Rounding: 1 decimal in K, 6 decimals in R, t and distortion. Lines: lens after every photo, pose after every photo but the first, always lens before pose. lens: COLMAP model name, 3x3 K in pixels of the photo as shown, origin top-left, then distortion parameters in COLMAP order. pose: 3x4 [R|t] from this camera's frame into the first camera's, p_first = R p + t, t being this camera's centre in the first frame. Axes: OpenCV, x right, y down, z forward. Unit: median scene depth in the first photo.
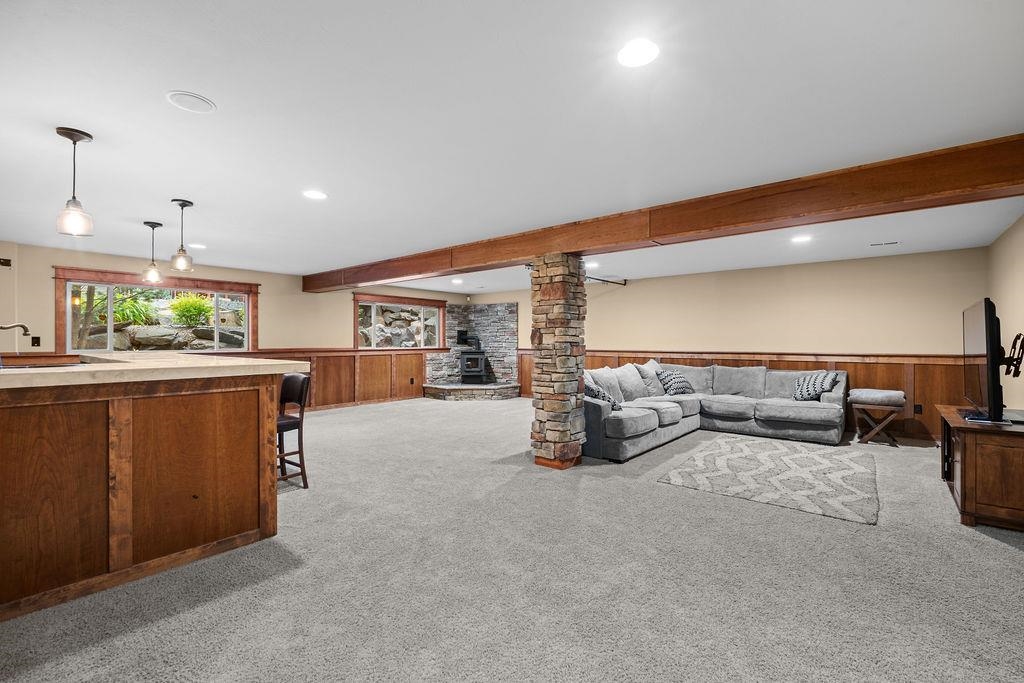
lens RADIAL K [[442.7, 0, 512.0], [0, 442.7, 342.6], [0, 0, 1]] dist [-0.015390, 0.000063]
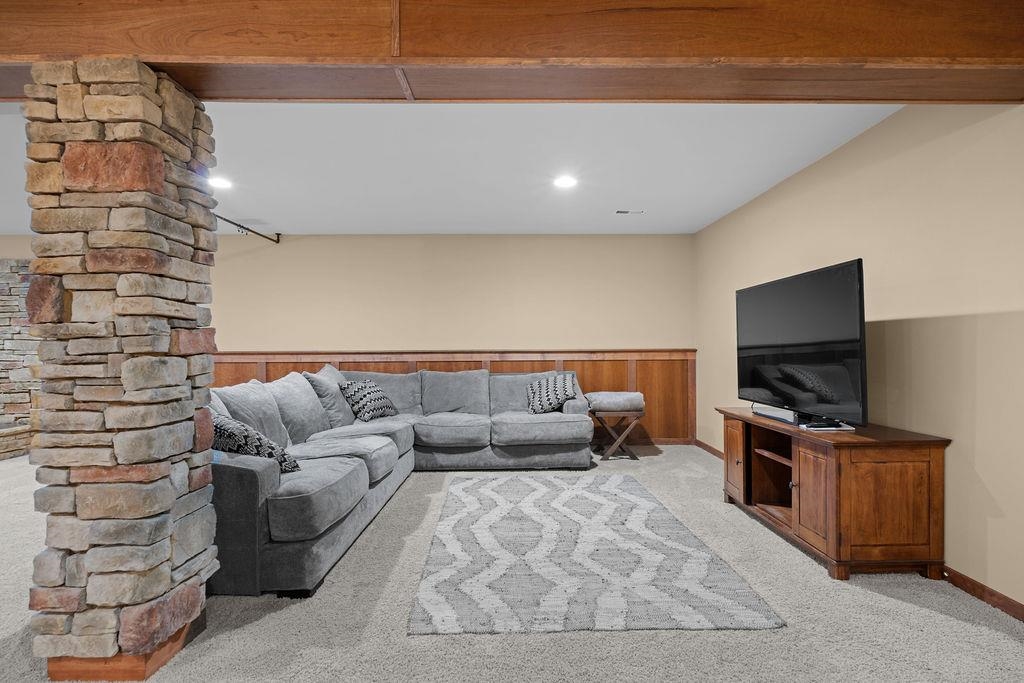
lens RADIAL K [[508.4, 0, 507.3], [0, 508.4, 347.6], [0, 0, 1]] dist [-0.004296, 0.001124]
pose [[0.754136, -0.006381, 0.656687, 0.064764], [0.007853, 0.999969, 0.000698, 0.025209], [-0.656671, 0.004631, 0.754163, 0.485383]]
